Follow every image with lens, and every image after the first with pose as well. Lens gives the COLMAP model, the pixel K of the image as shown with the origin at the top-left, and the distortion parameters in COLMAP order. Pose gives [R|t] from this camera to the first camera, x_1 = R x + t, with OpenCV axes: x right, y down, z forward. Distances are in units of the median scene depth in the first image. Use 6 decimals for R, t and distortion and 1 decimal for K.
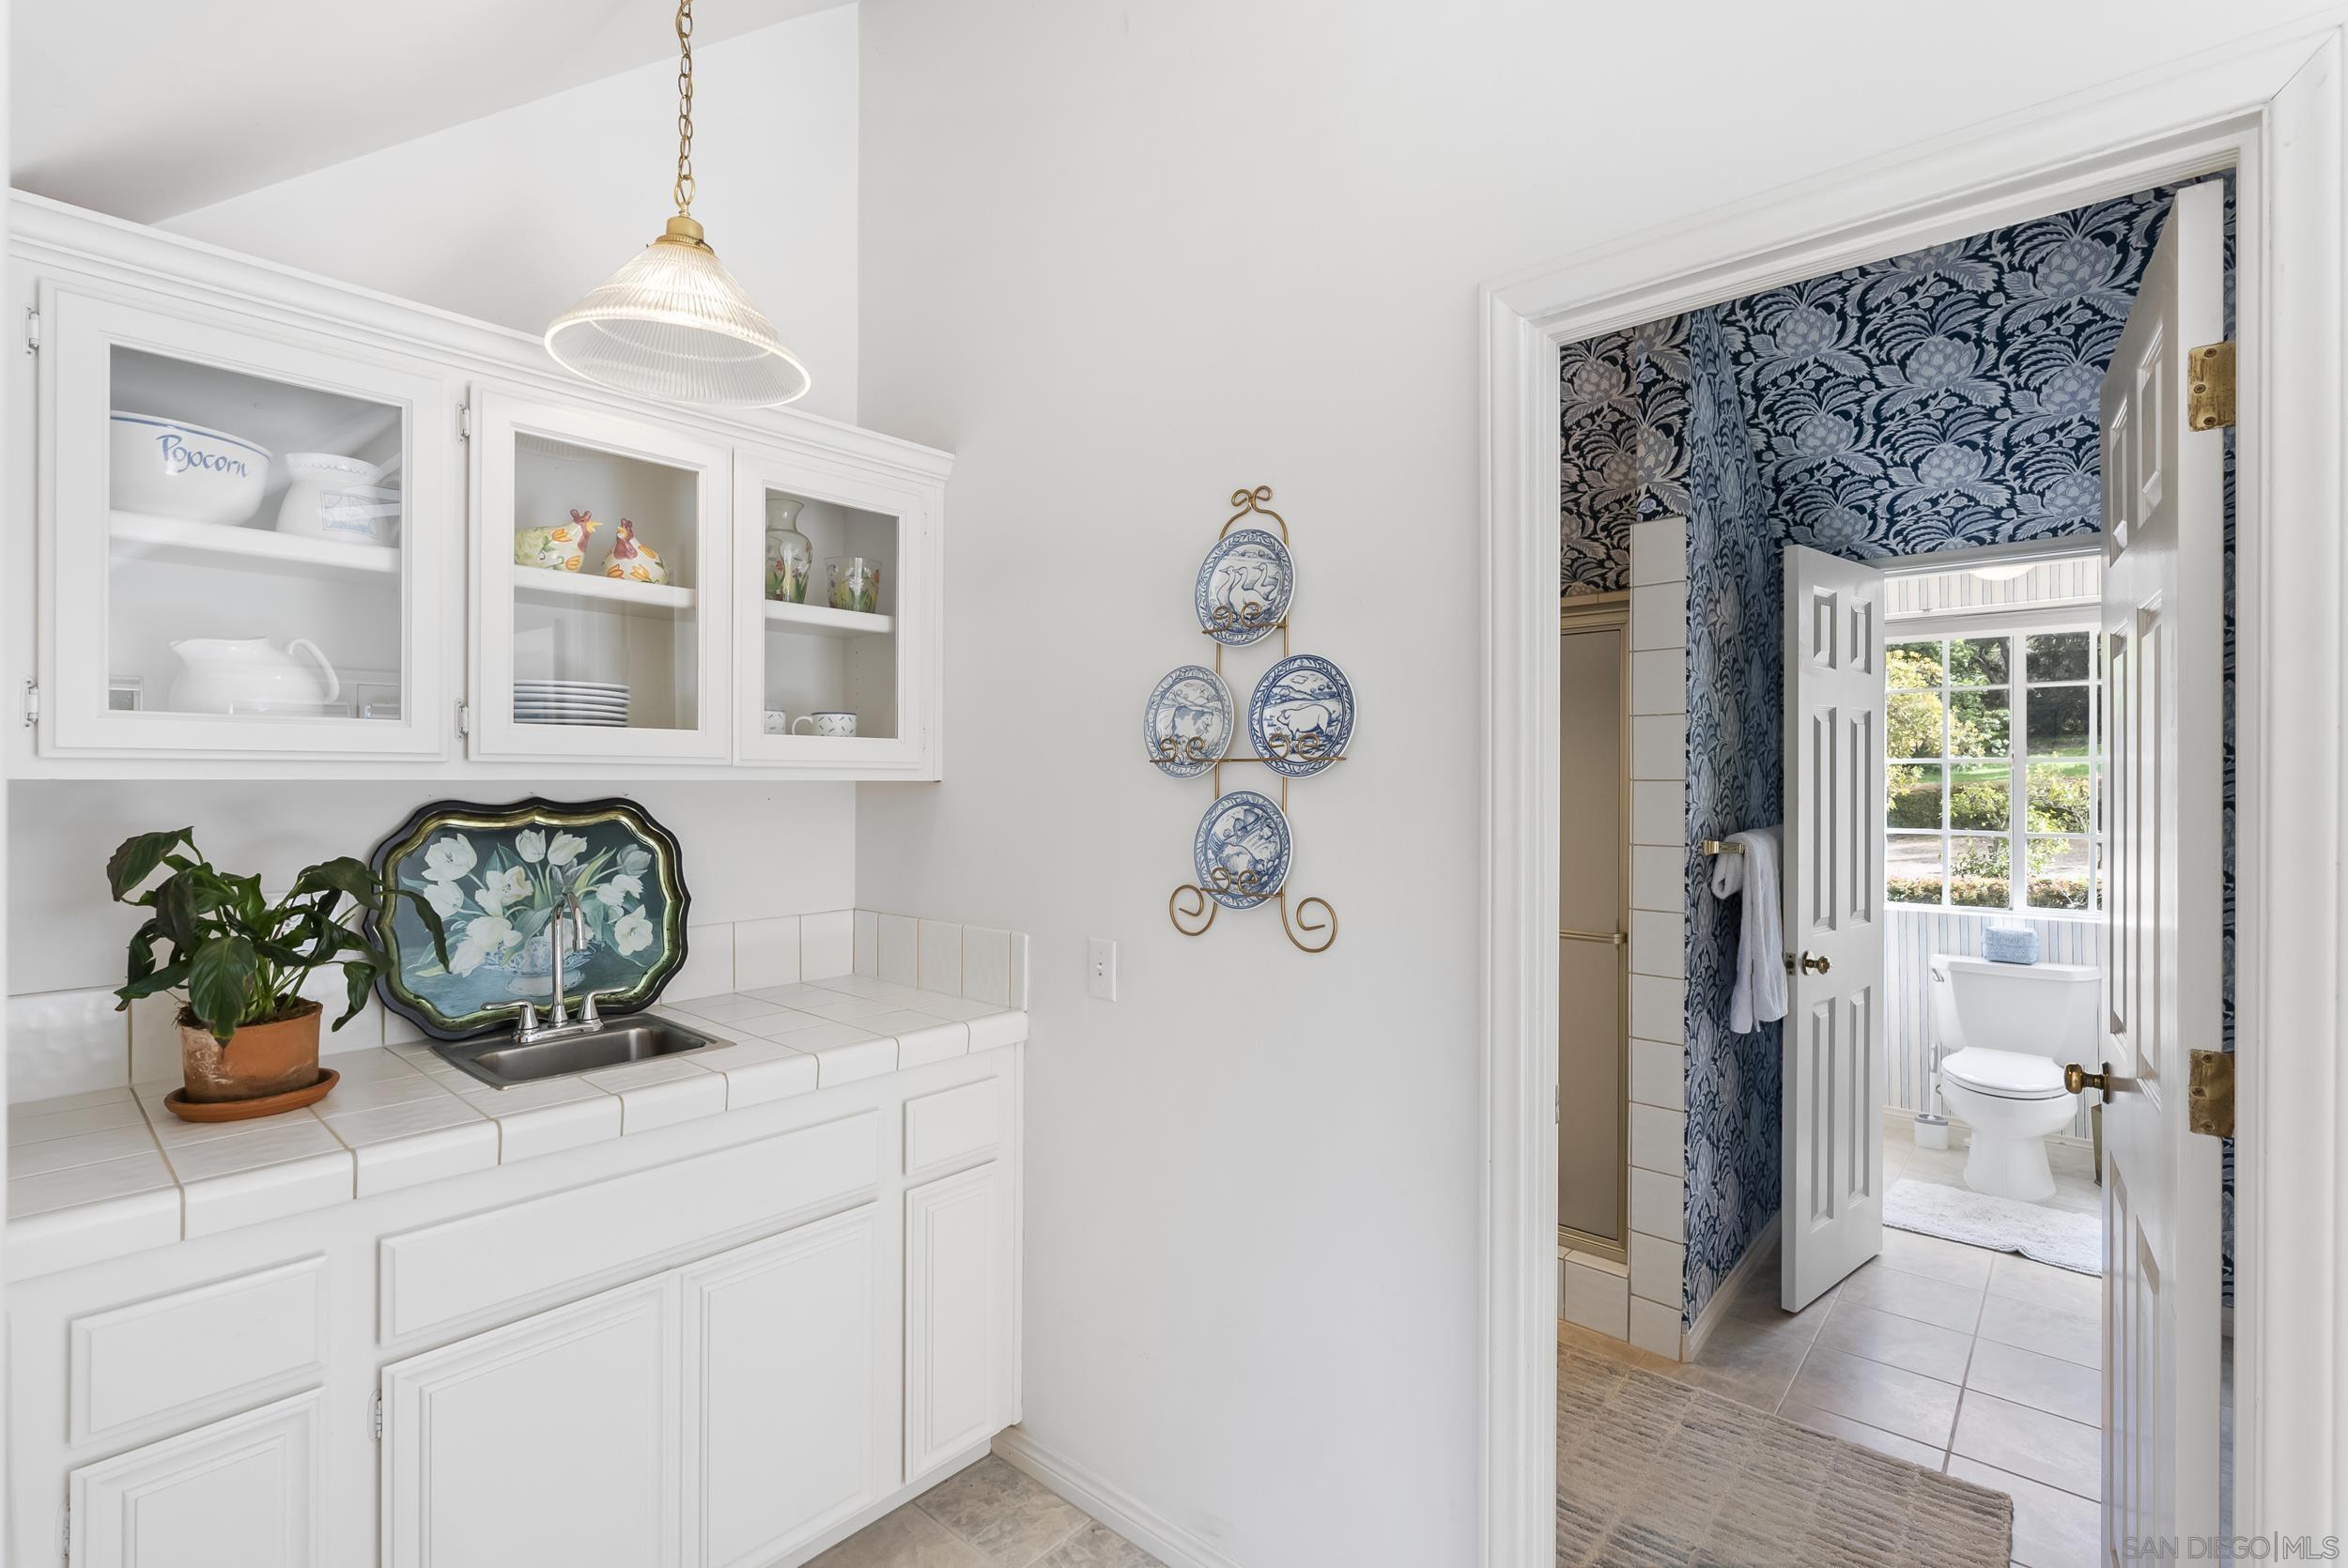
lens RADIAL K [[1068.5, 0, 1178.9], [0, 1068.5, 787.6], [0, 0, 1]] dist [-0.001020, 0.000165]
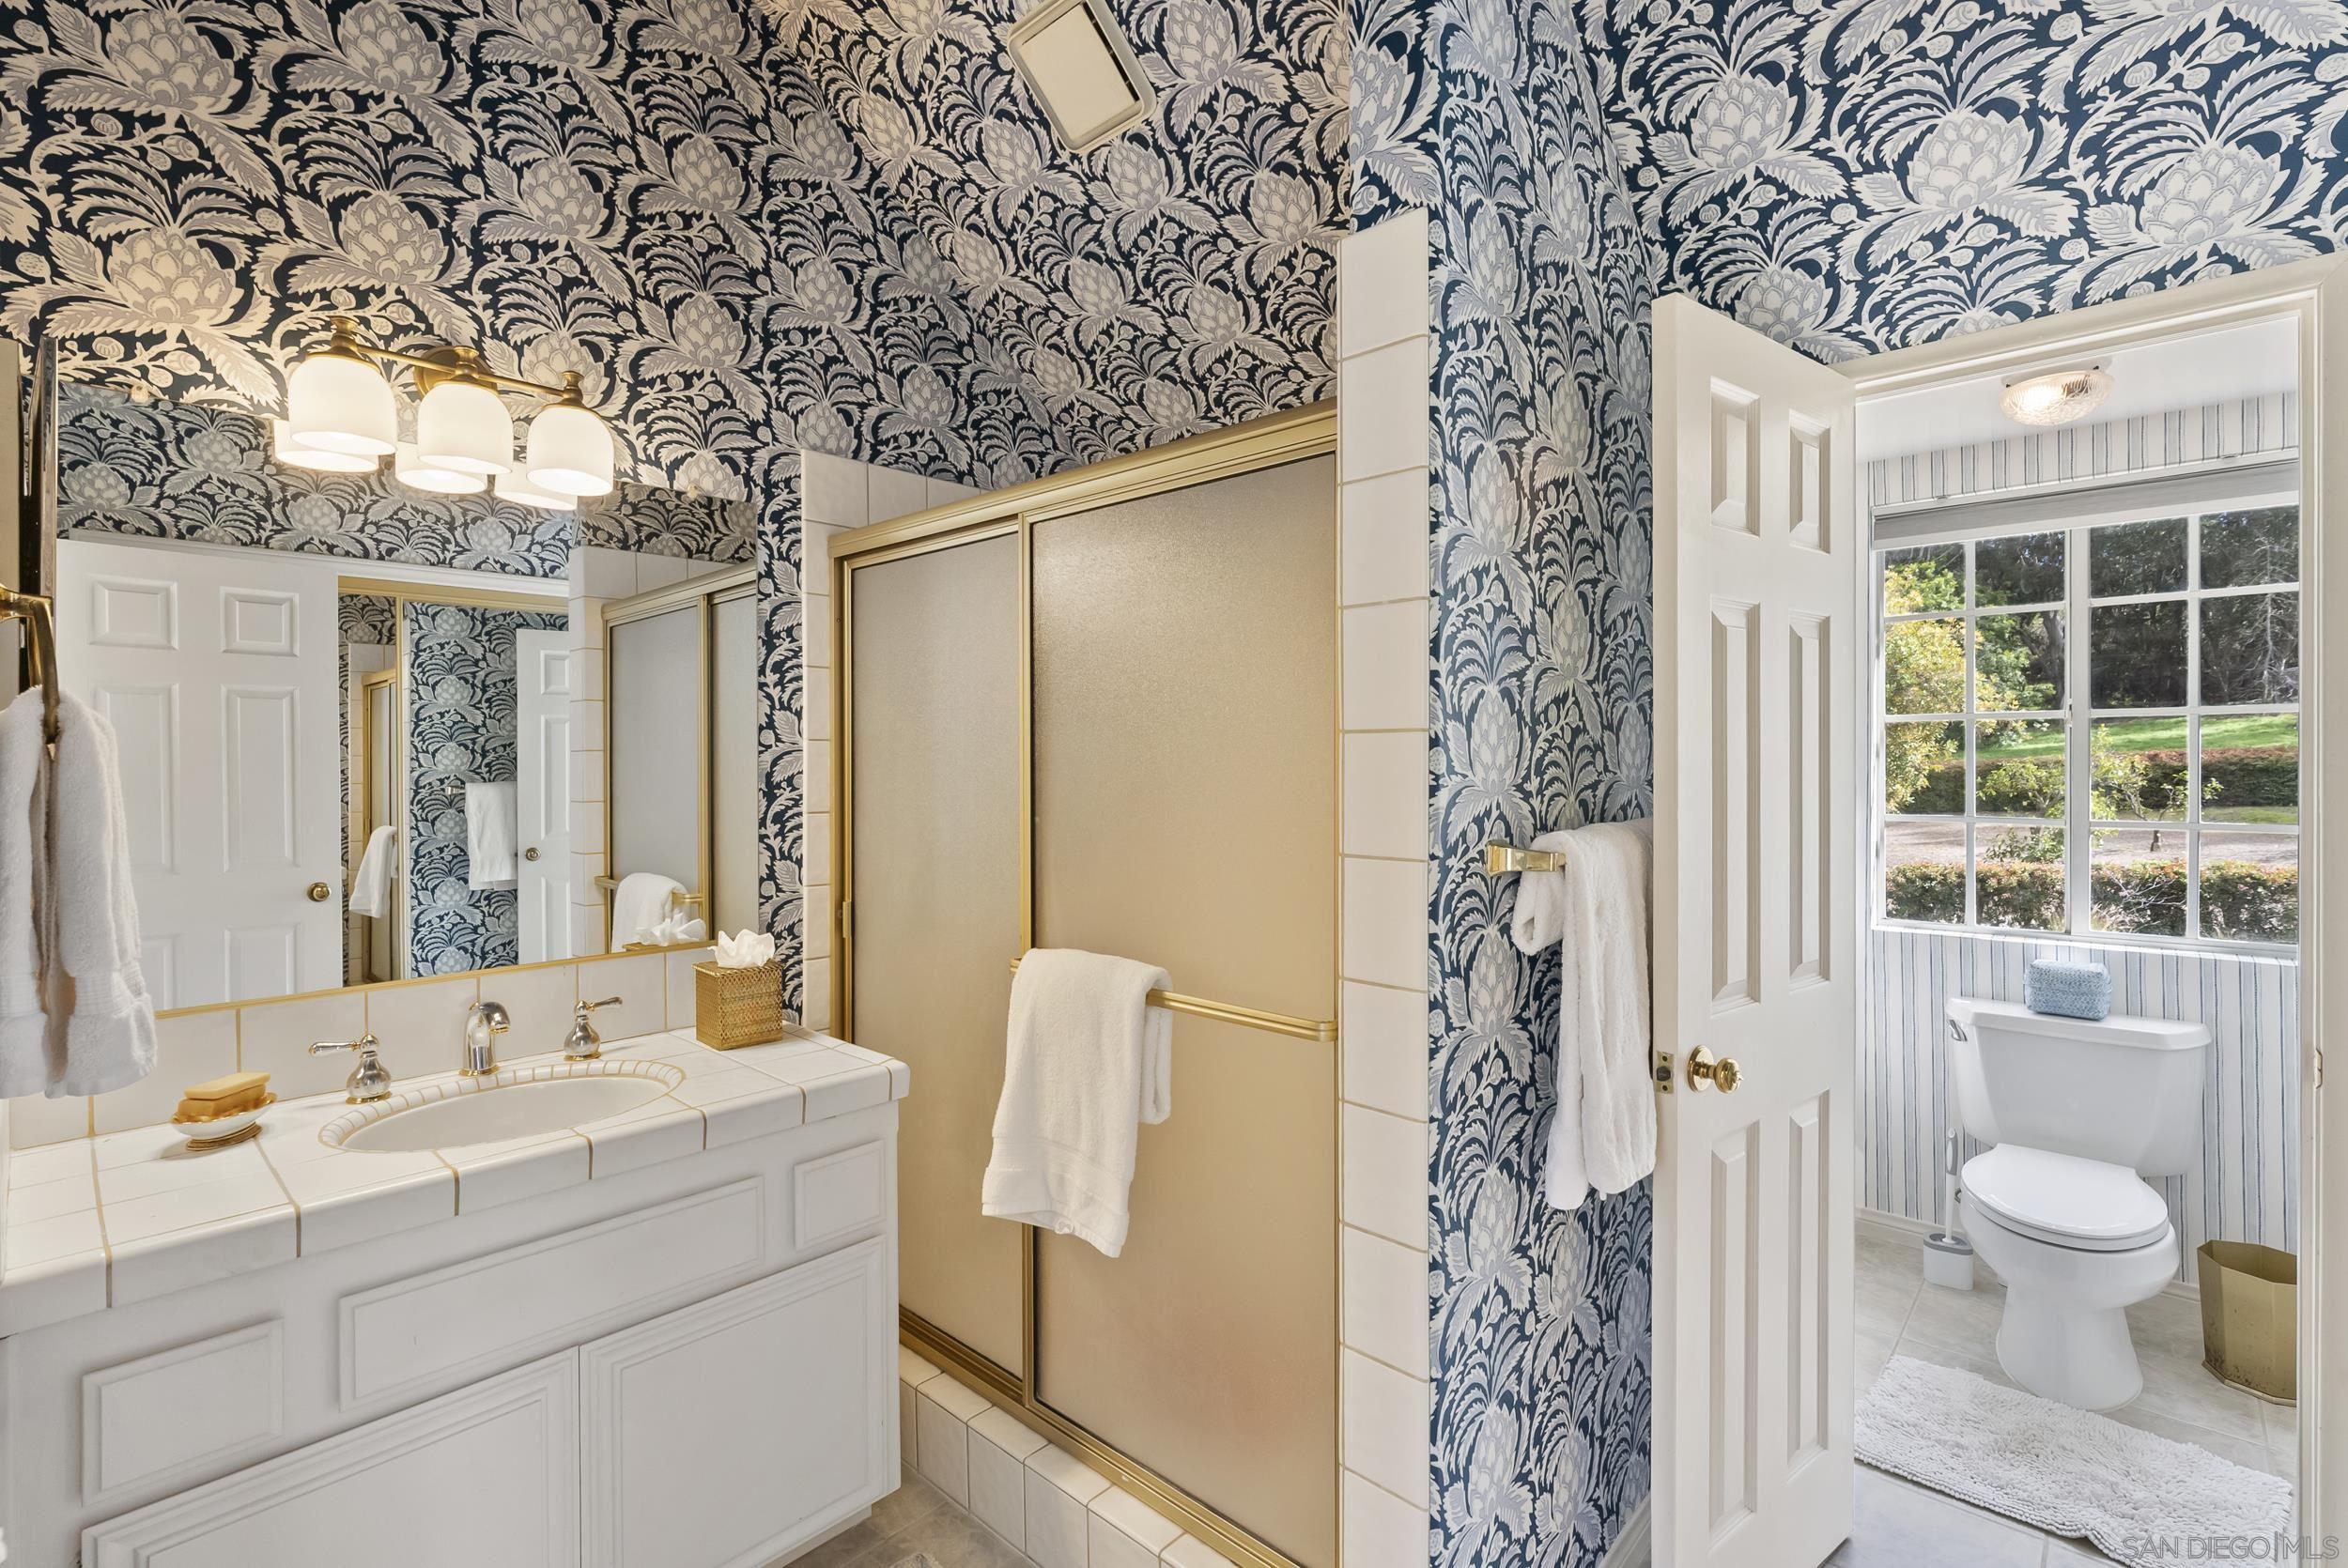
lens RADIAL K [[1061.8, 0, 1179.5], [0, 1061.8, 776.0], [0, 0, 1]] dist [-0.004235, 0.000807]
pose [[0.999609, -0.004711, -0.027550, 0.326955], [0.004866, 0.999973, 0.005571, 0.010414], [0.027523, -0.005703, 0.999605, 0.436561]]
